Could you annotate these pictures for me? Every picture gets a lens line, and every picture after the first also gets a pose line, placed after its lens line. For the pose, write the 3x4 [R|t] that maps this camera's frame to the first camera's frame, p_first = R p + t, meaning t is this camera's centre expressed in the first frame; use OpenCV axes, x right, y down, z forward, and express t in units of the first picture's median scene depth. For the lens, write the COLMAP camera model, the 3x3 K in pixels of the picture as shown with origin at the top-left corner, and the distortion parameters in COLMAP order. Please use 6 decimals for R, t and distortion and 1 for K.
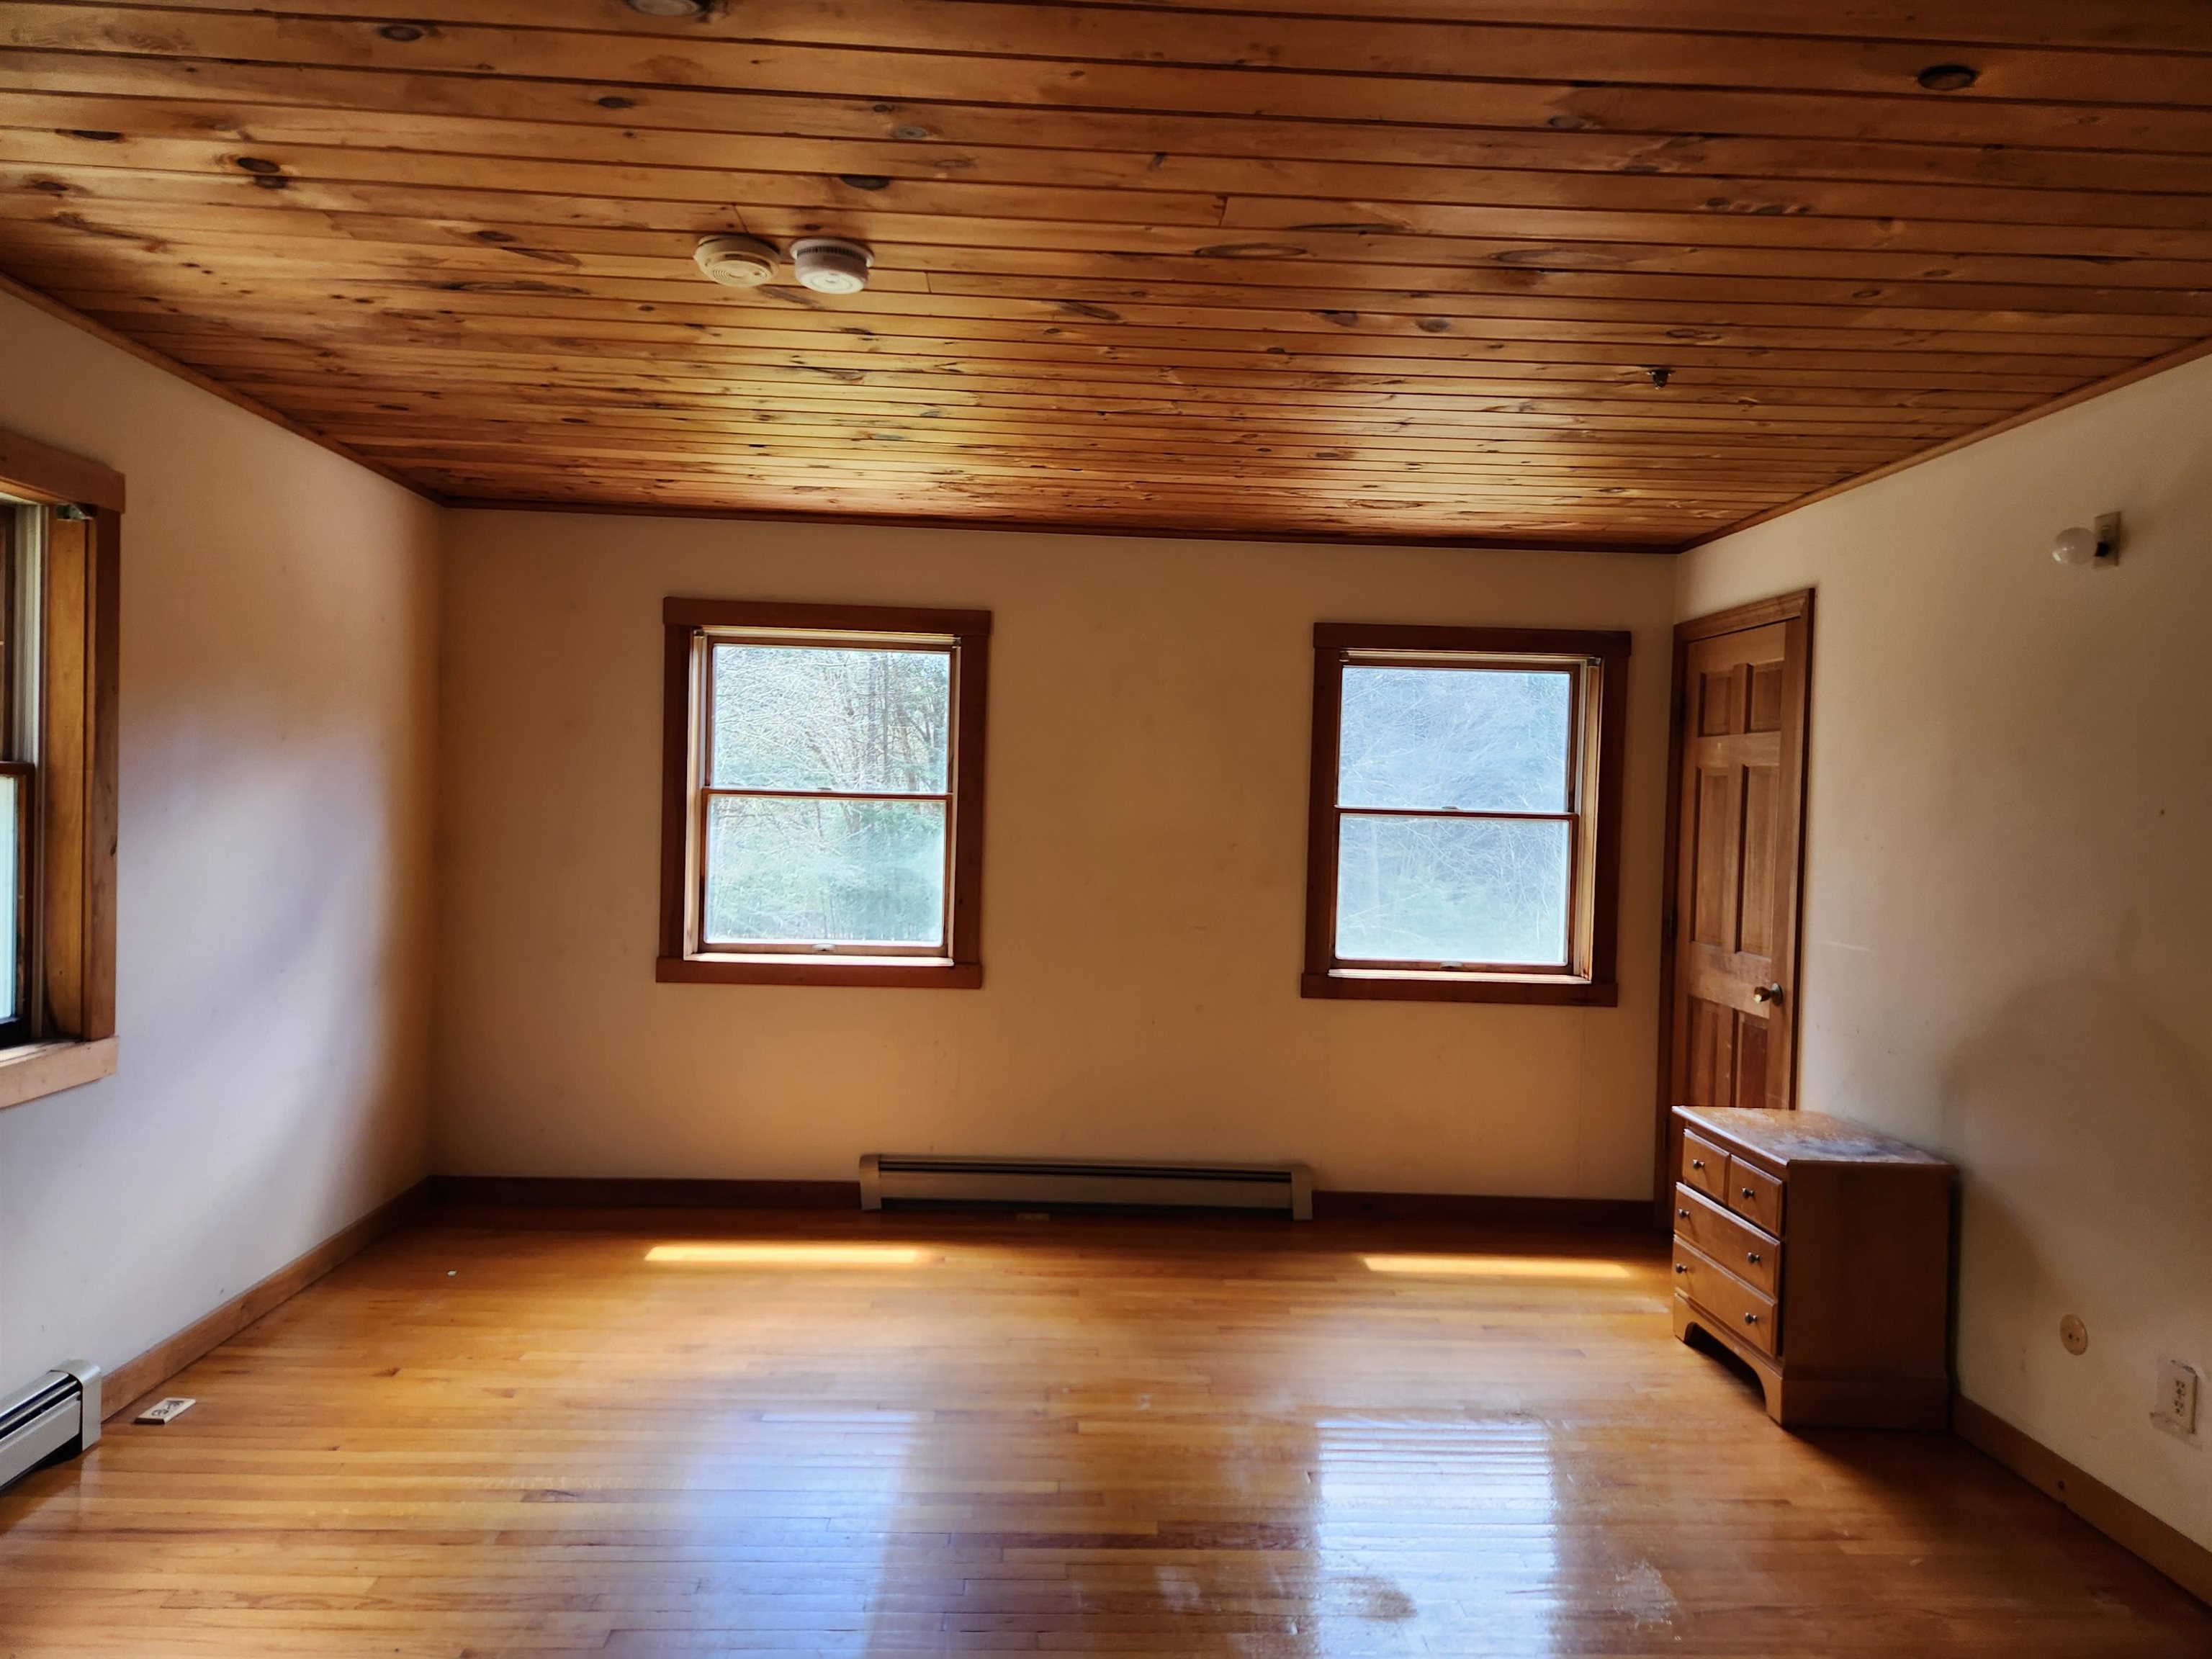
lens RADIAL K [[1497.8, 0, 1113.5], [0, 1497.8, 836.2], [0, 0, 1]] dist [0.064881, -0.051159]
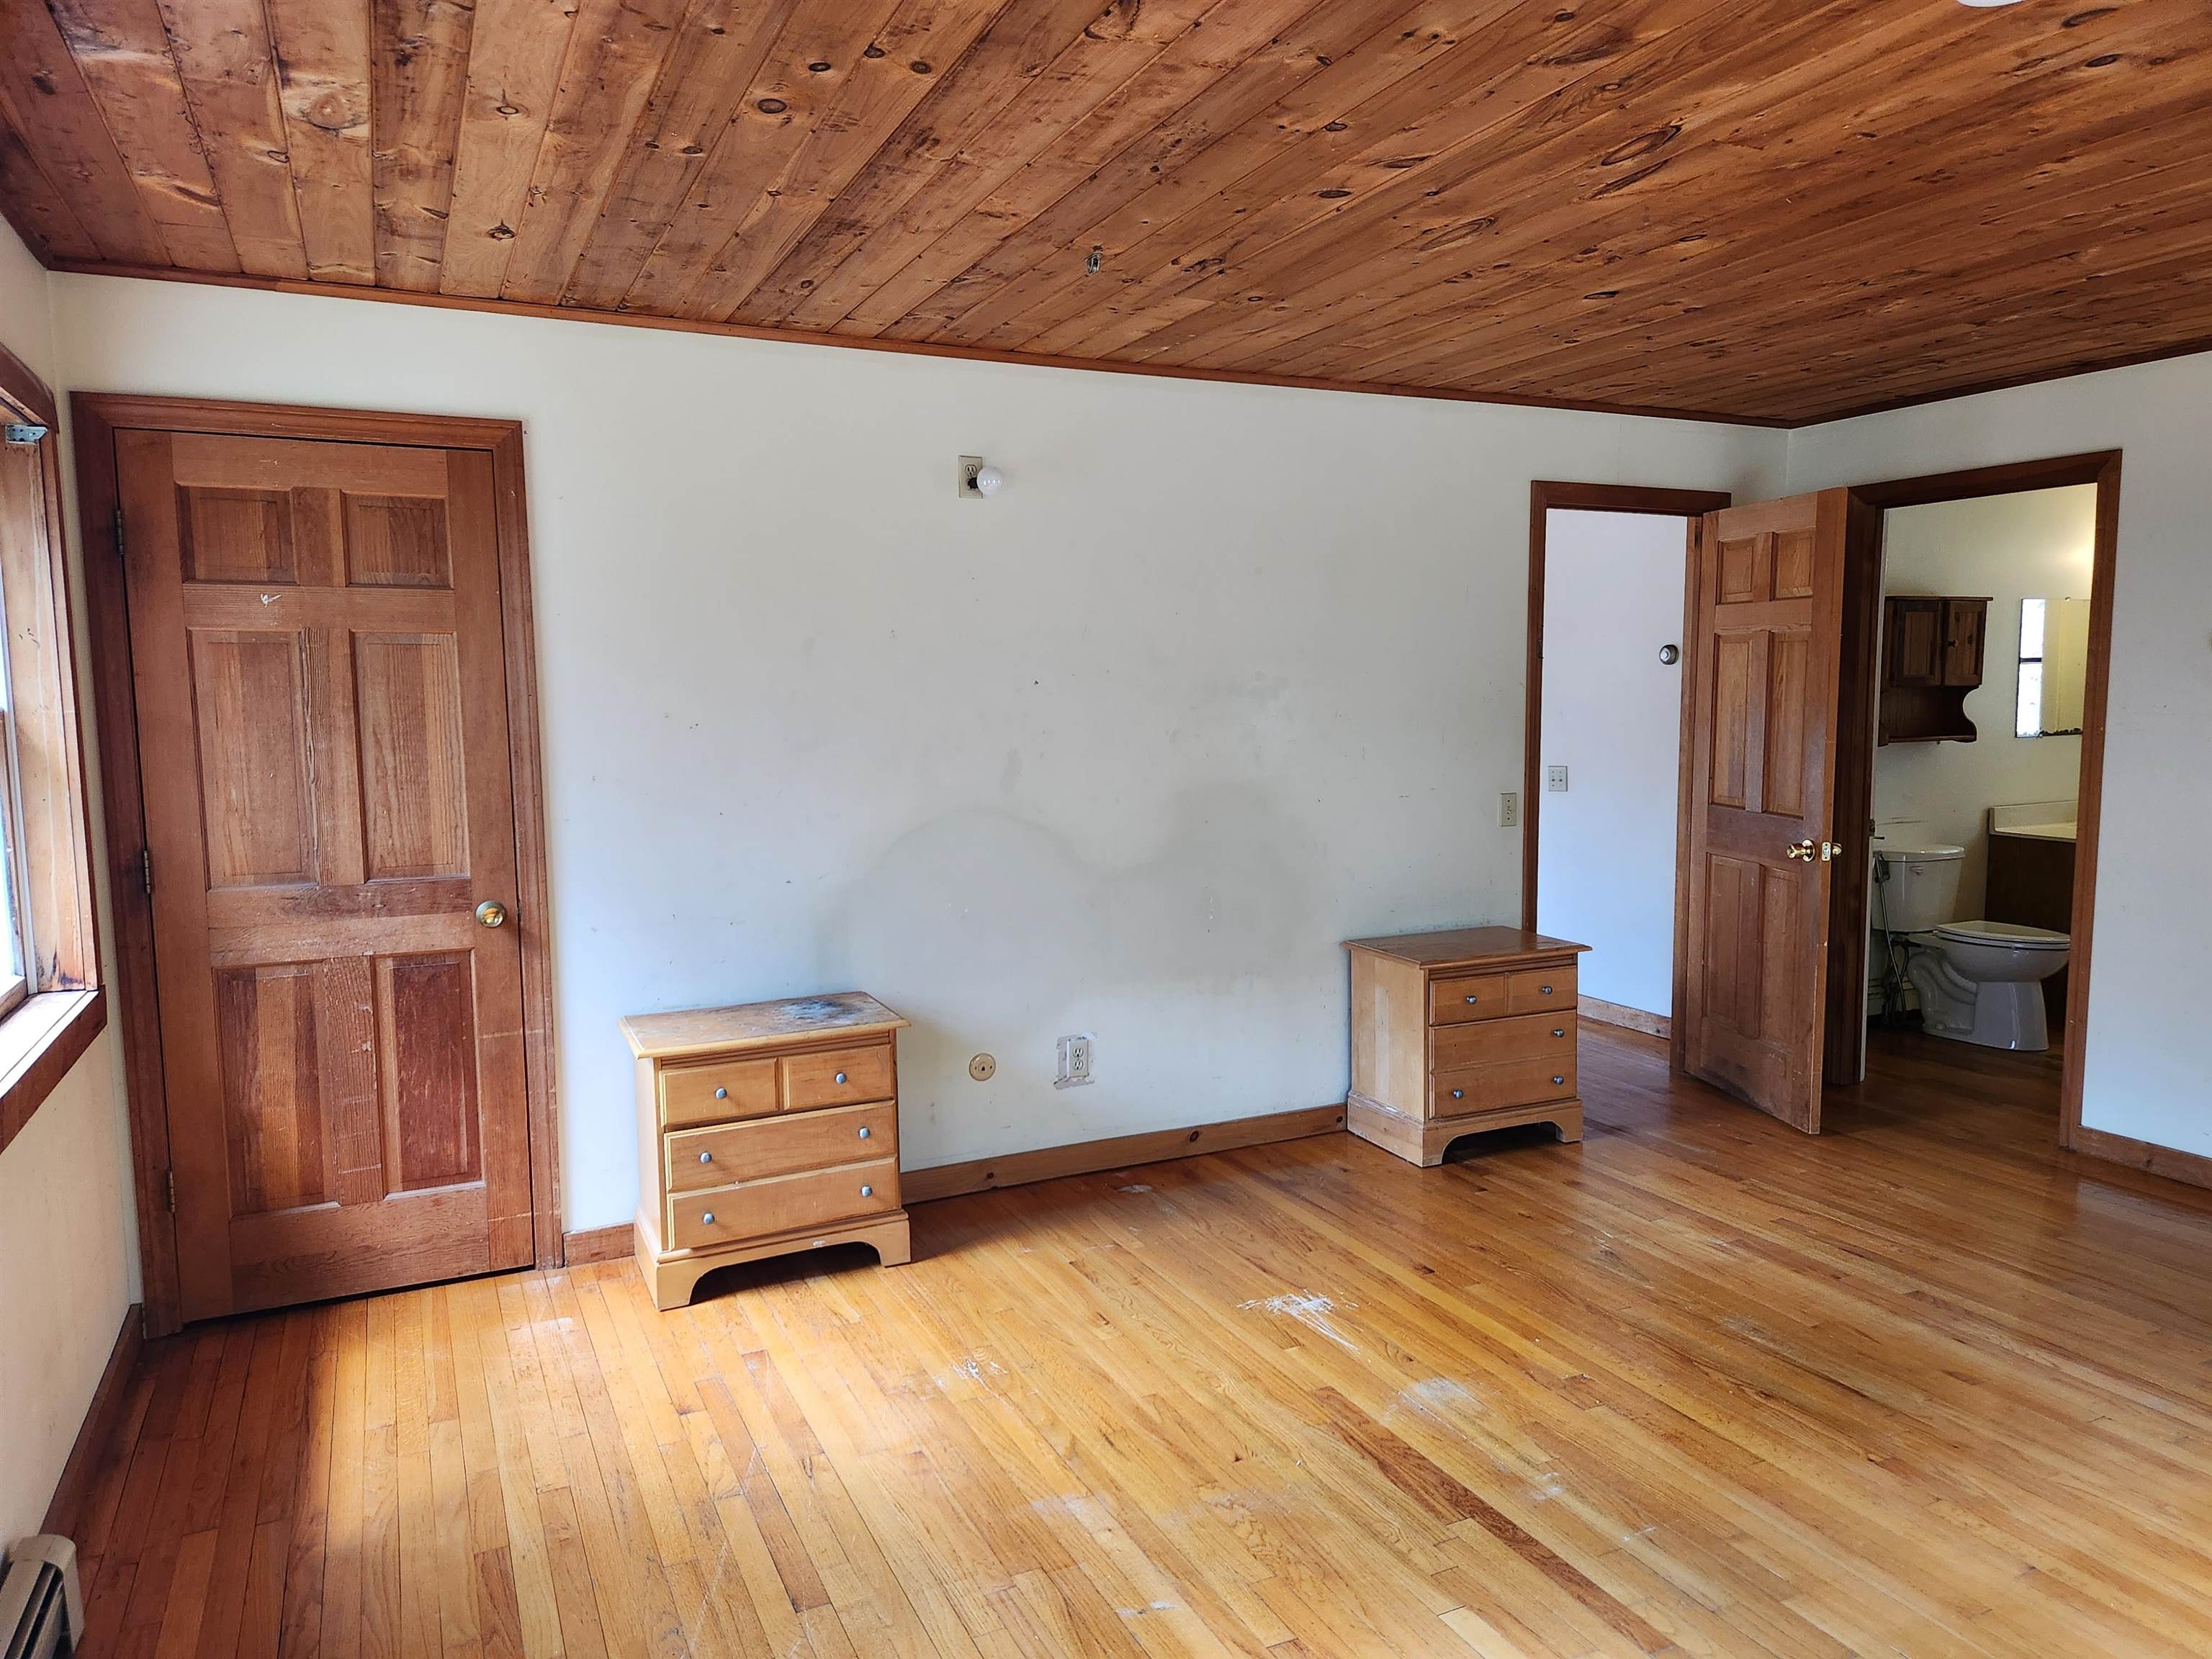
lens RADIAL K [[1497.8, 0, 1092.9], [0, 1497.8, 829.7], [0, 0, 1]] dist [0.064881, -0.051159]
pose [[-0.423137, -0.110842, 0.899260, -0.620478], [0.015126, 0.991487, 0.129327, -0.061505], [-0.905939, 0.068325, -0.417858, 1.493792]]
